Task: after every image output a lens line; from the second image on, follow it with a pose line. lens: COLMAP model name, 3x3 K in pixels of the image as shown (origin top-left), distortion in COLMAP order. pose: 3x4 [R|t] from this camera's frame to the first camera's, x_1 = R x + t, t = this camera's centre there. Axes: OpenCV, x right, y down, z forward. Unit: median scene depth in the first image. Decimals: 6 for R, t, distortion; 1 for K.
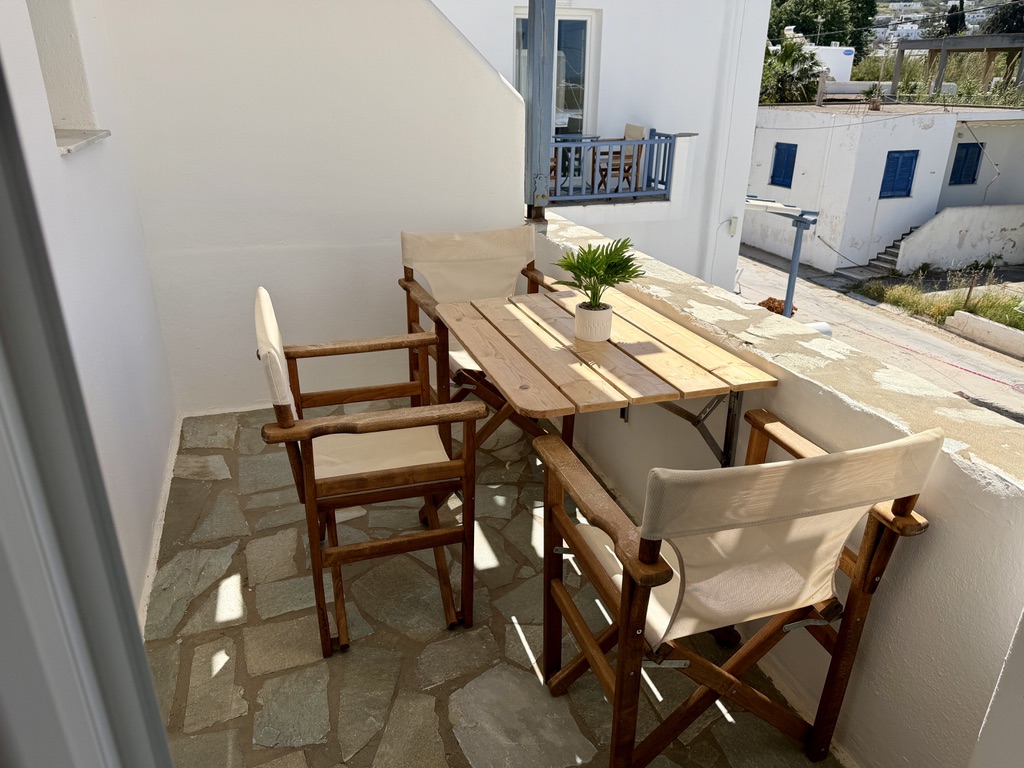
lens RADIAL K [[720.9, 0, 510.0], [0, 720.9, 383.2], [0, 0, 1]] dist [0.049780, -0.048718]
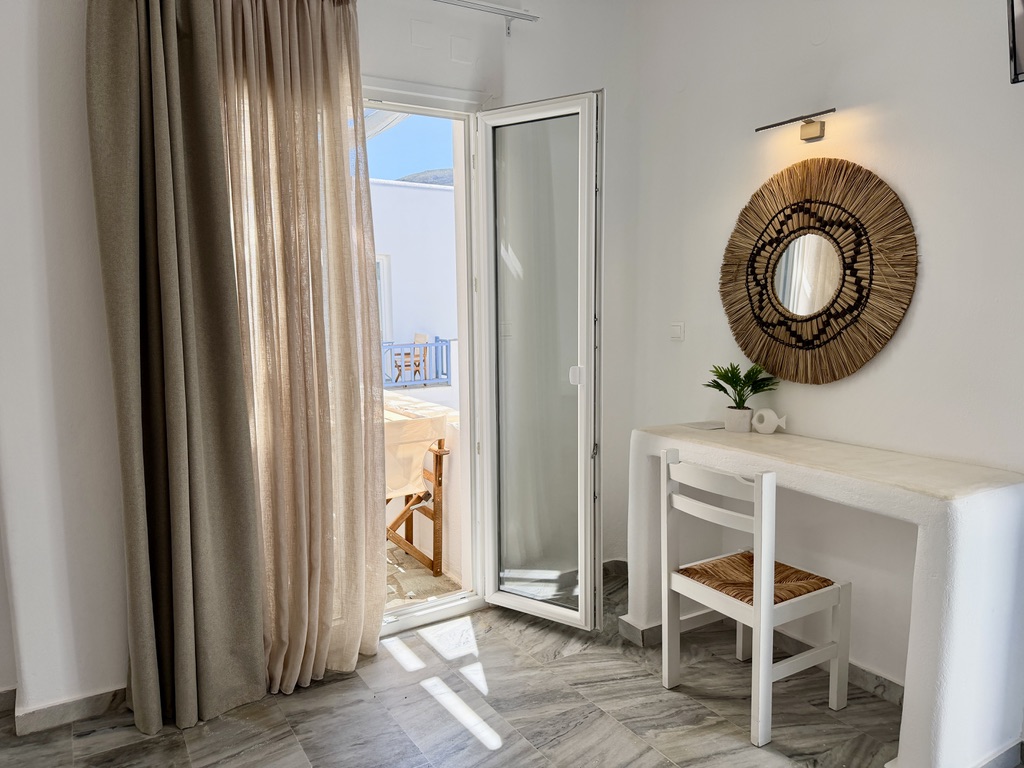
lens RADIAL K [[720.9, 0, 510.7], [0, 720.9, 388.0], [0, 0, 1]] dist [0.049780, -0.048718]
pose [[0.972759, -0.055791, 0.225006, 0.031348], [0.115719, 0.957894, -0.262771, 0.107706], [-0.200871, 0.281651, 0.938256, -0.248882]]
